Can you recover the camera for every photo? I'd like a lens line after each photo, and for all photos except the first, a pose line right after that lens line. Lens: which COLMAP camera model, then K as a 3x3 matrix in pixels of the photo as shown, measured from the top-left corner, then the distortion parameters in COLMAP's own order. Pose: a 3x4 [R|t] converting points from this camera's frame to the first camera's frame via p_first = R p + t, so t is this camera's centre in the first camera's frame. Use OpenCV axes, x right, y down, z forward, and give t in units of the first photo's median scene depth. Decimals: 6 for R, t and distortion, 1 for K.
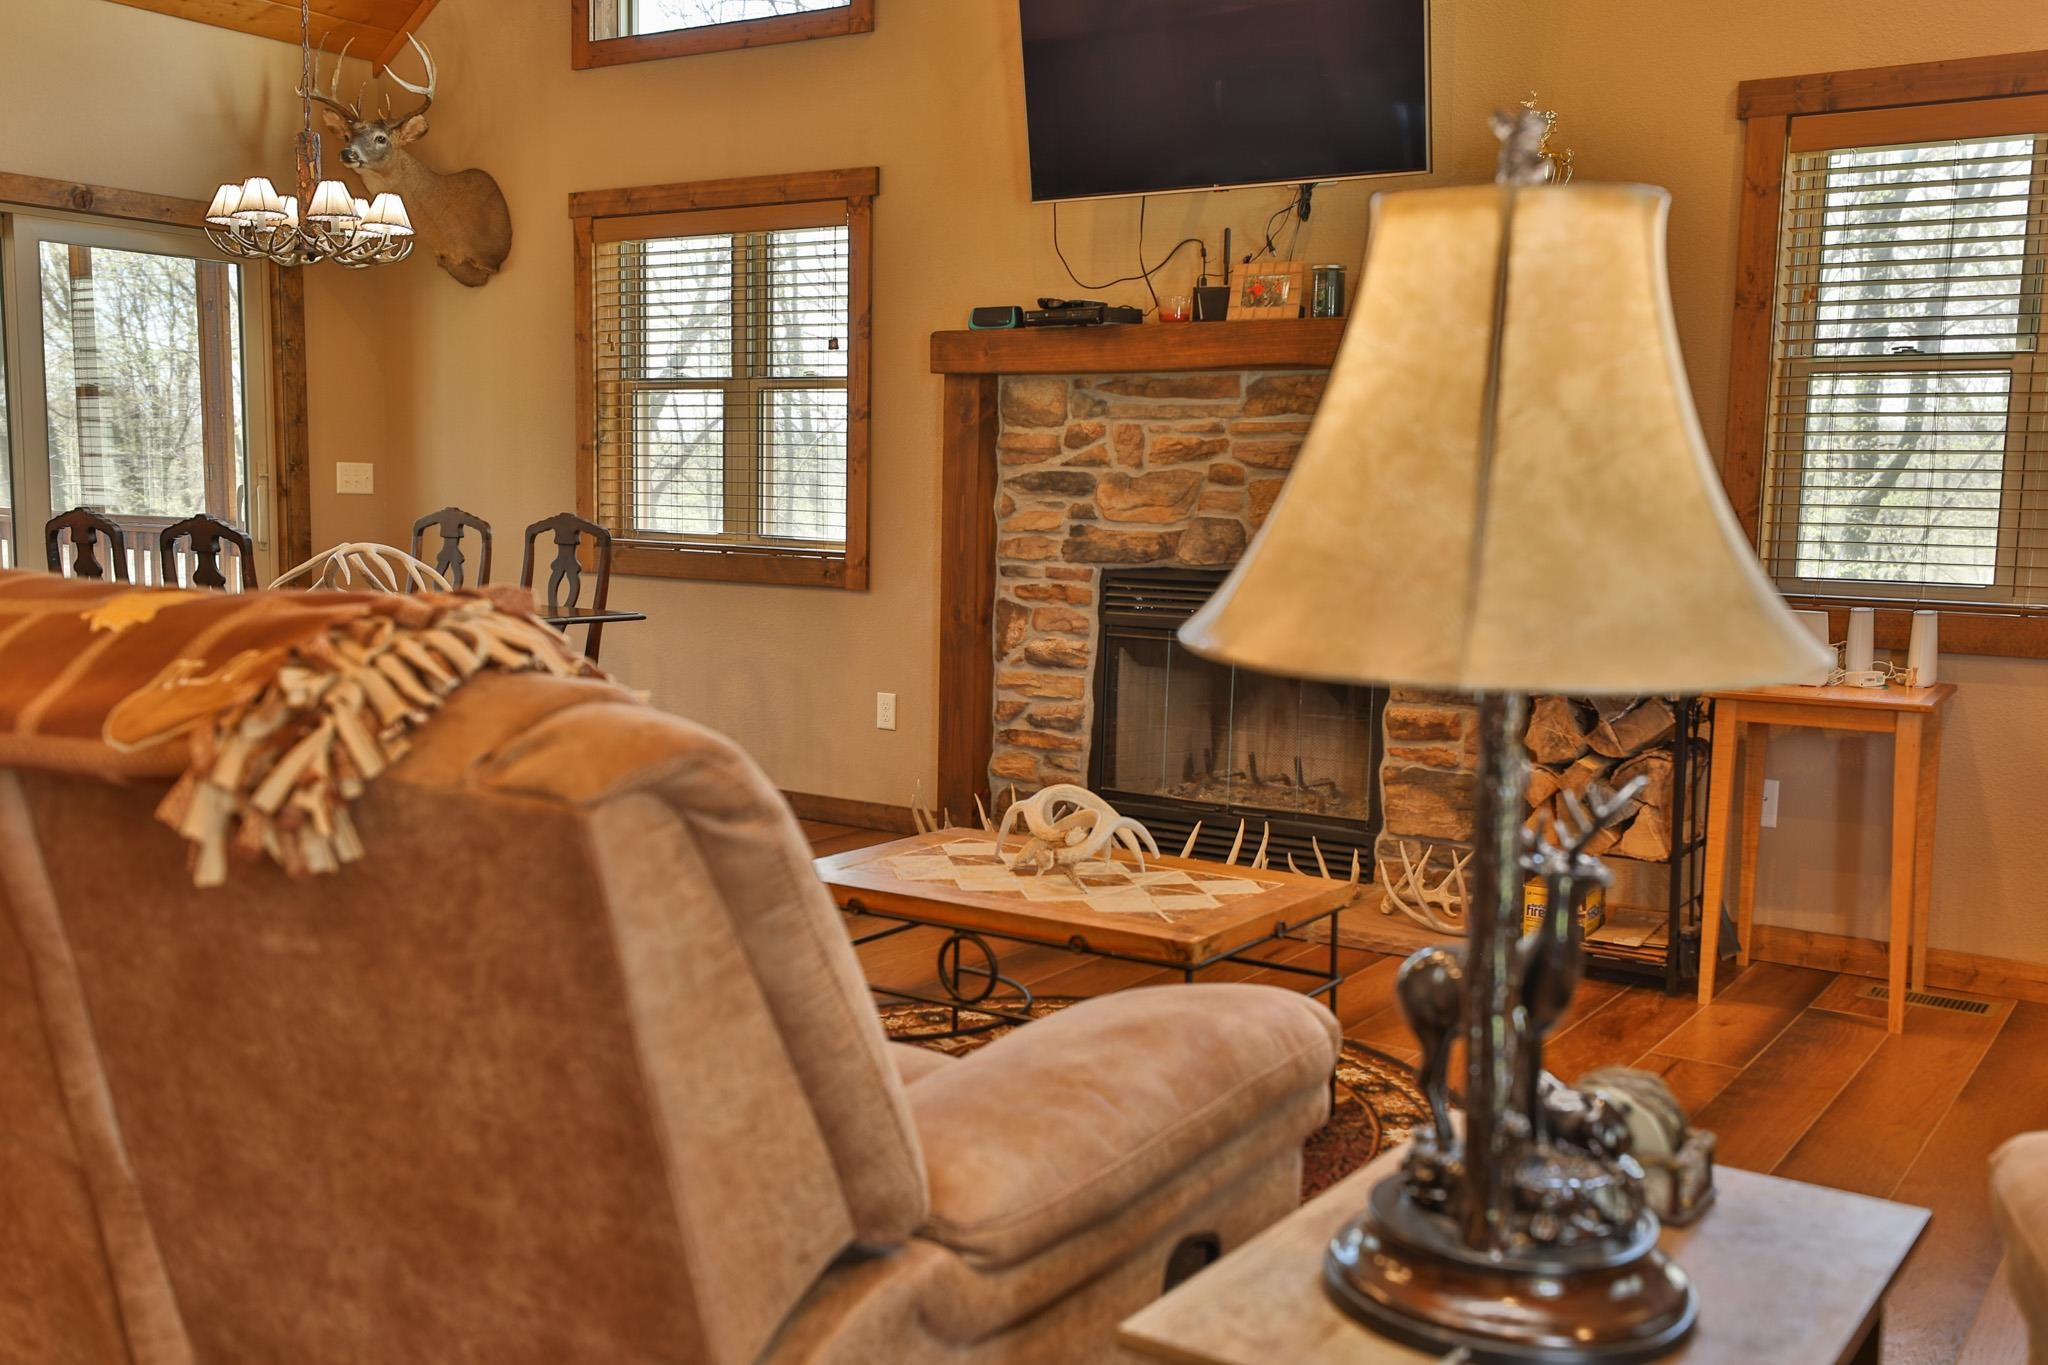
lens RADIAL K [[1917.1, 0, 1023.9], [0, 1917.1, 687.3], [0, 0, 1]] dist [0.039811, 0.000000]
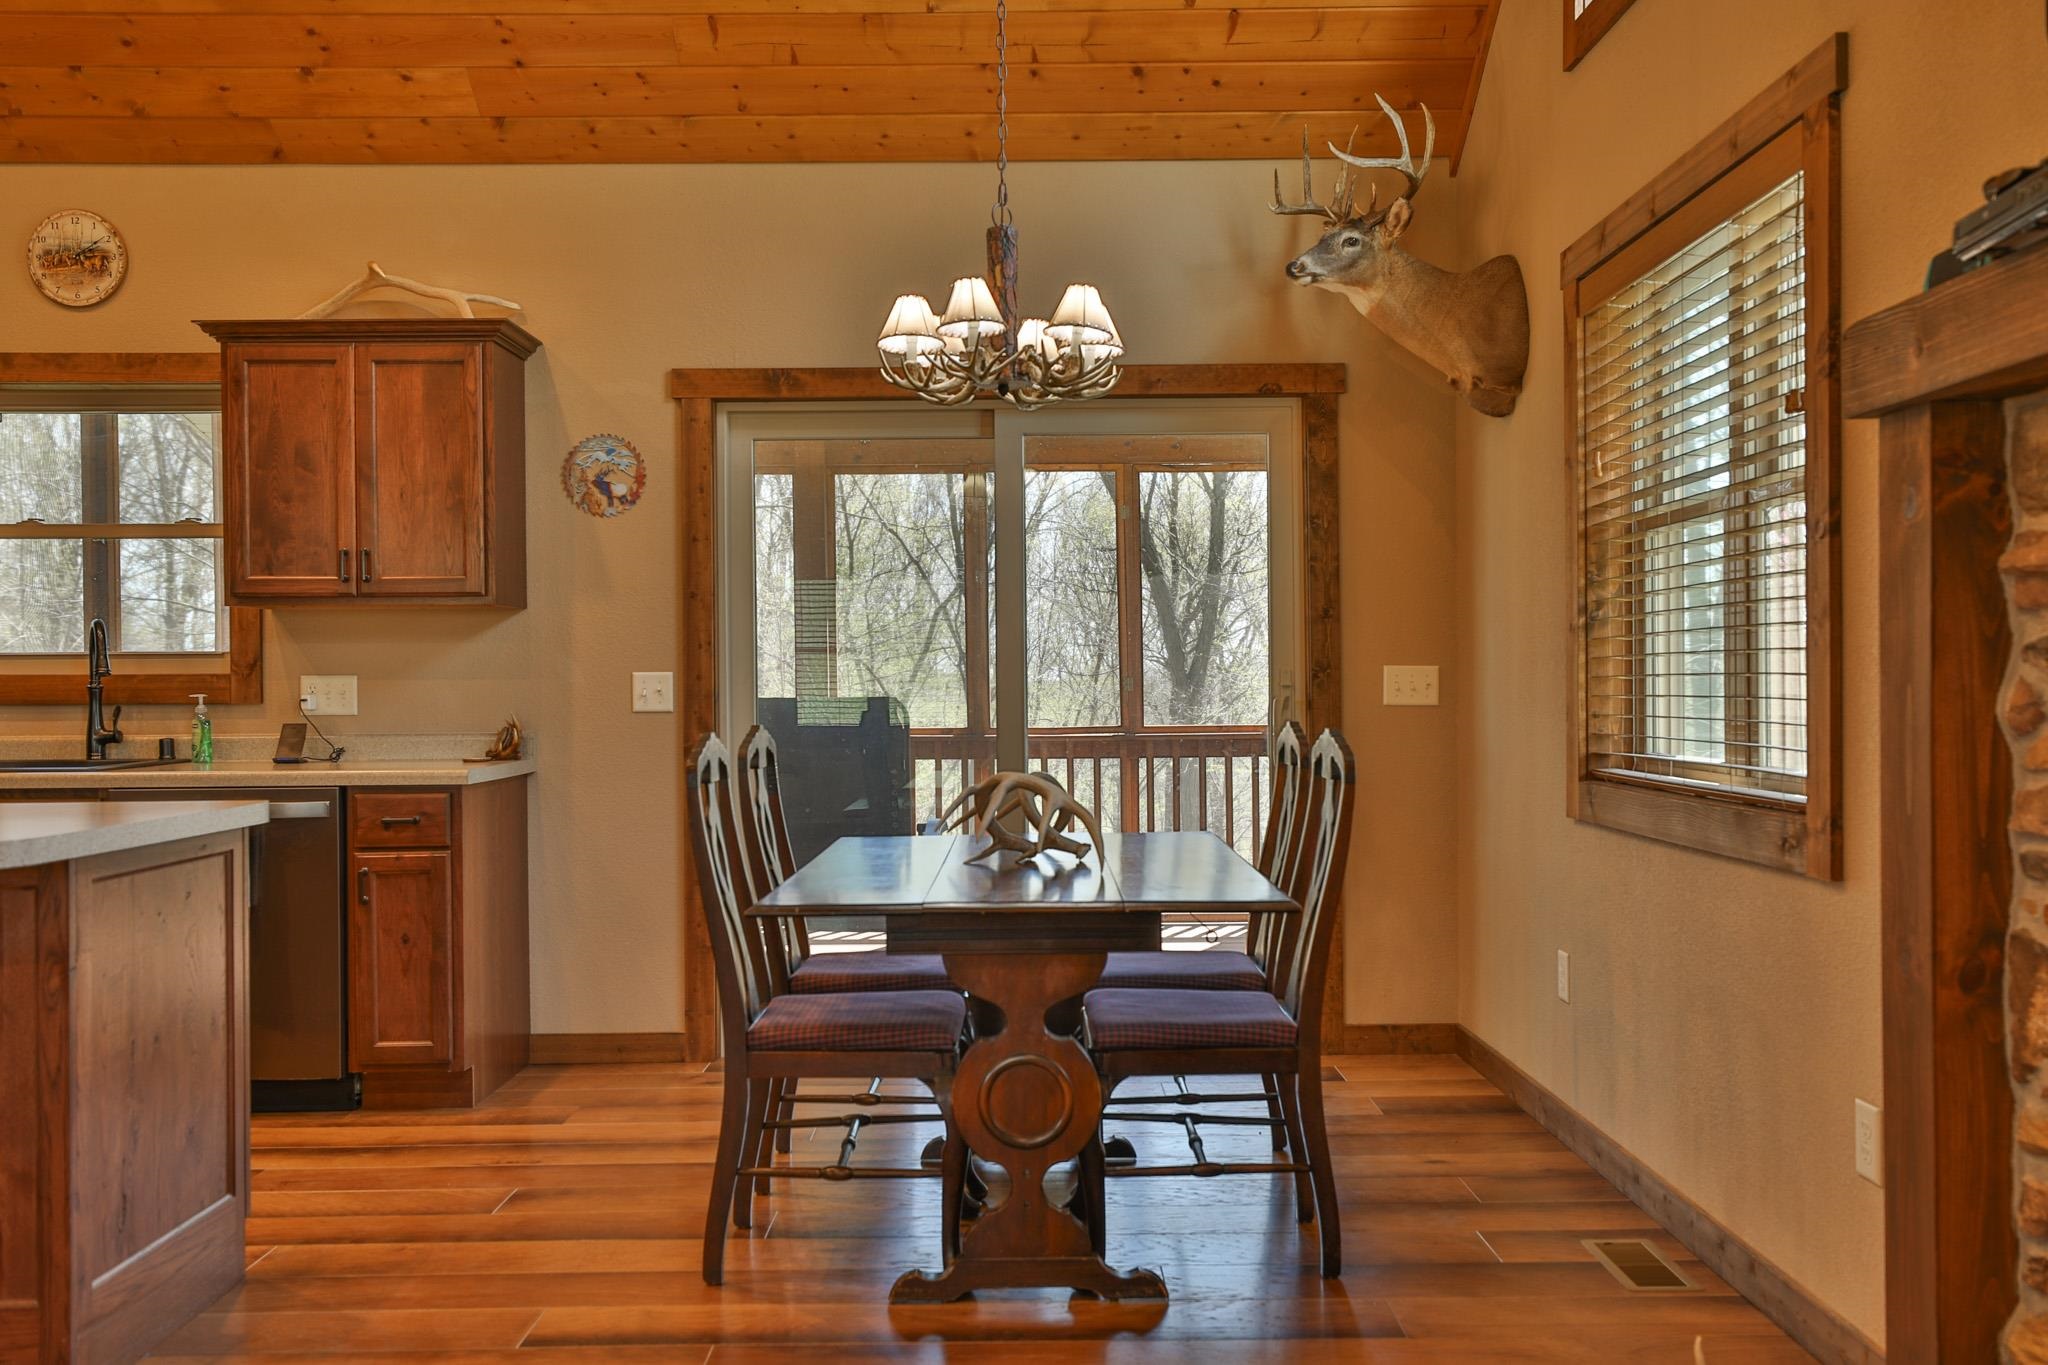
lens RADIAL K [[1737.6, 0, 1037.9], [0, 1737.6, 691.8], [0, 0, 1]] dist [0.008615, 0.023669]
pose [[0.570288, -0.022171, -0.821146, 0.164679], [-0.069076, 0.994801, -0.074834, -0.050786], [0.818536, 0.099399, 0.565791, 0.563601]]
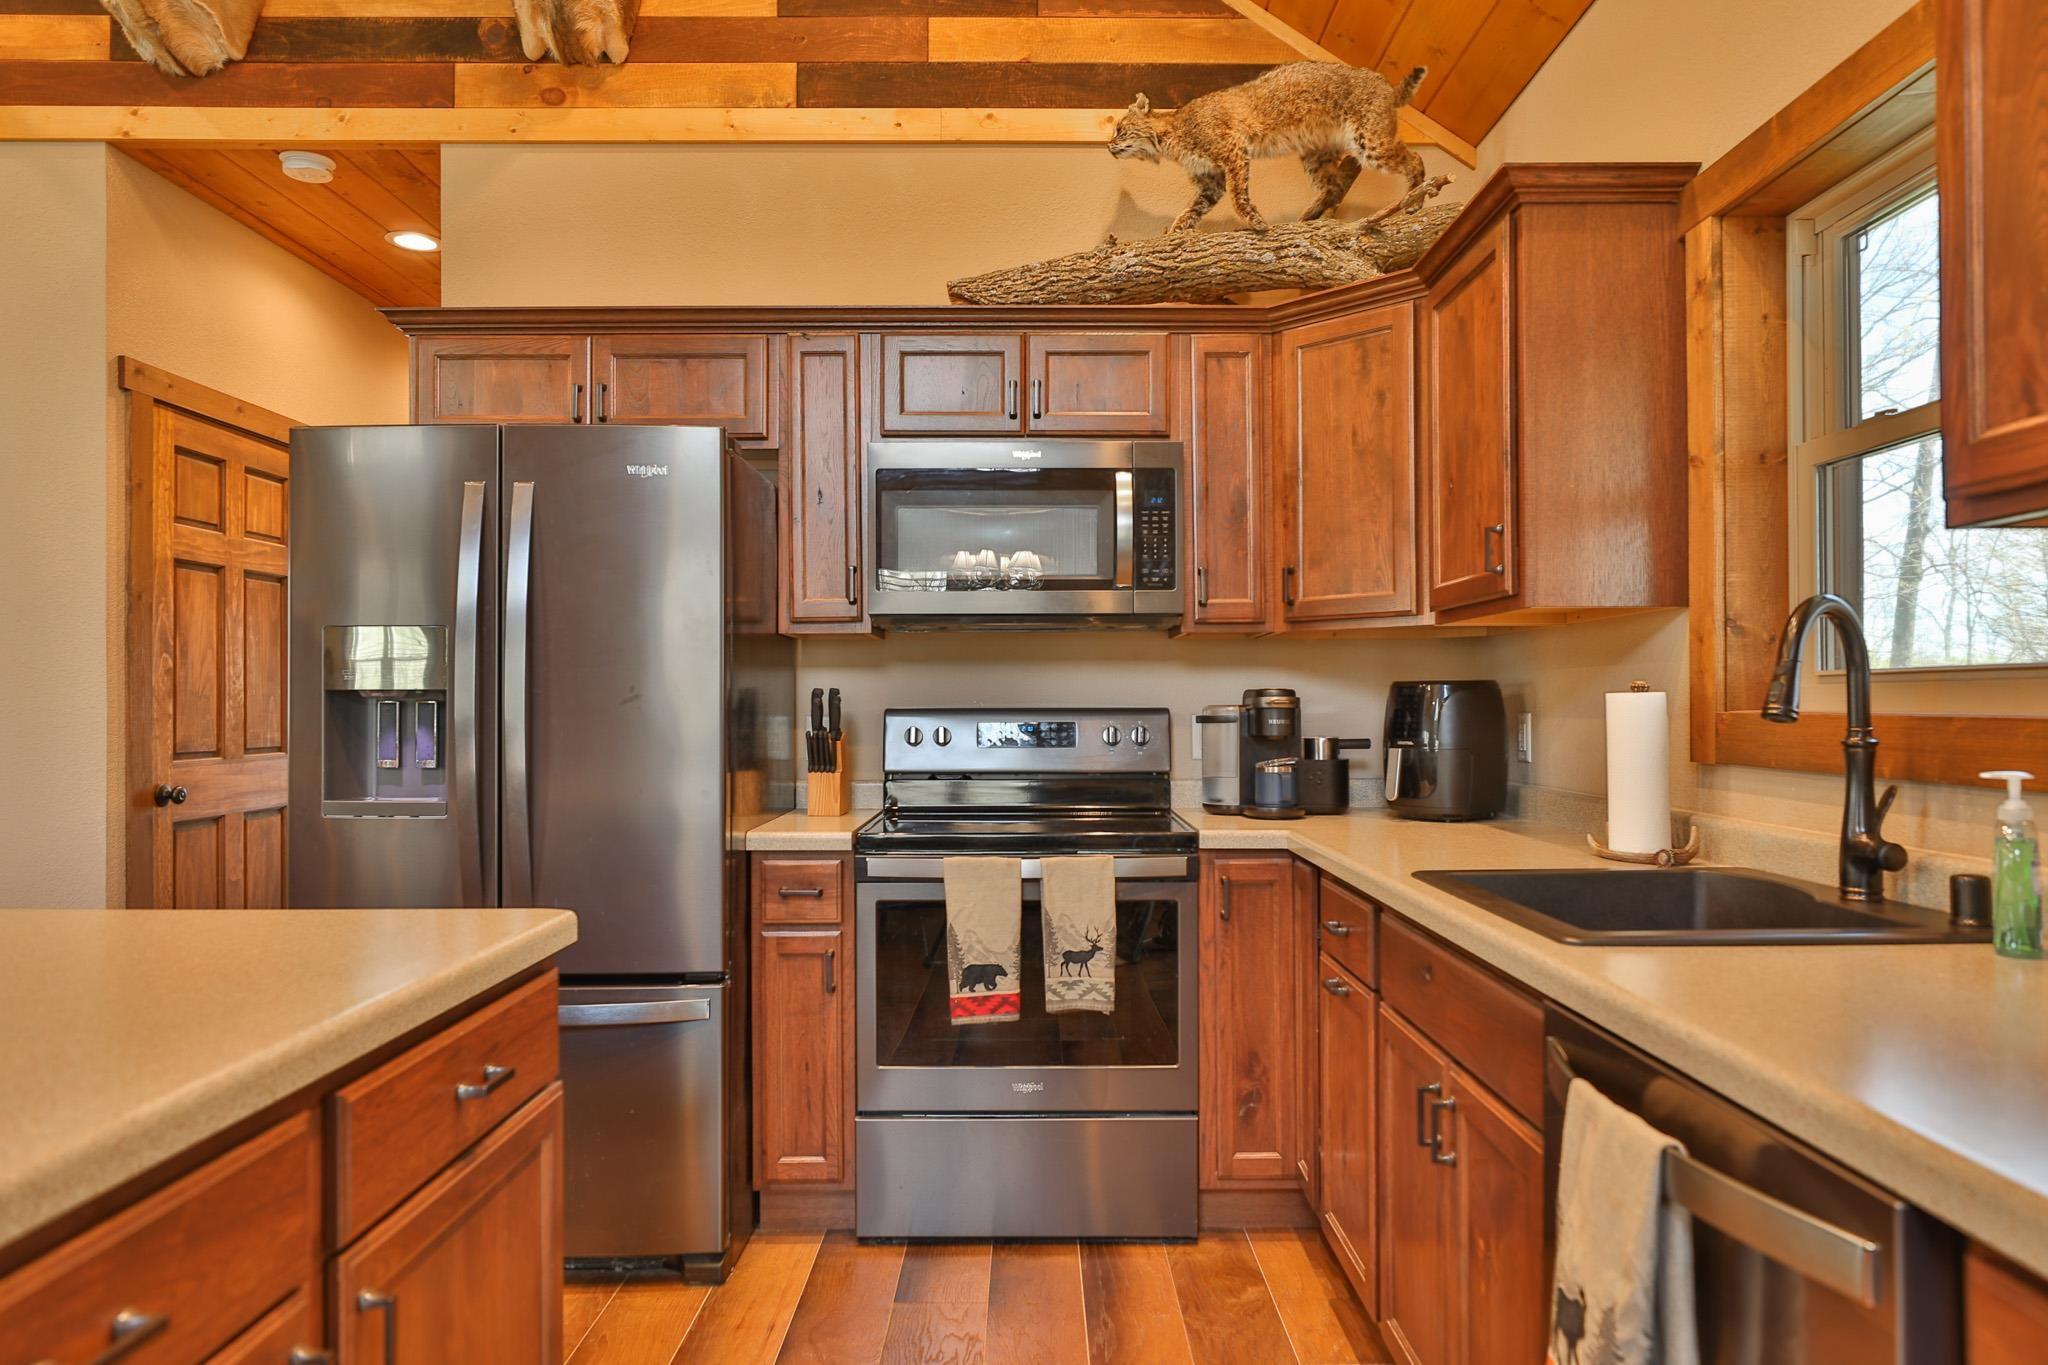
lens RADIAL K [[1319.3, 0, 1034.5], [0, 1319.3, 692.6], [0, 0, 1]] dist [-0.022602, 0.019755]
pose [[-0.824160, -0.024502, -0.565827, -0.435070], [-0.075790, 0.994849, 0.067313, -0.098546], [0.561264, 0.098360, -0.821771, 0.790594]]
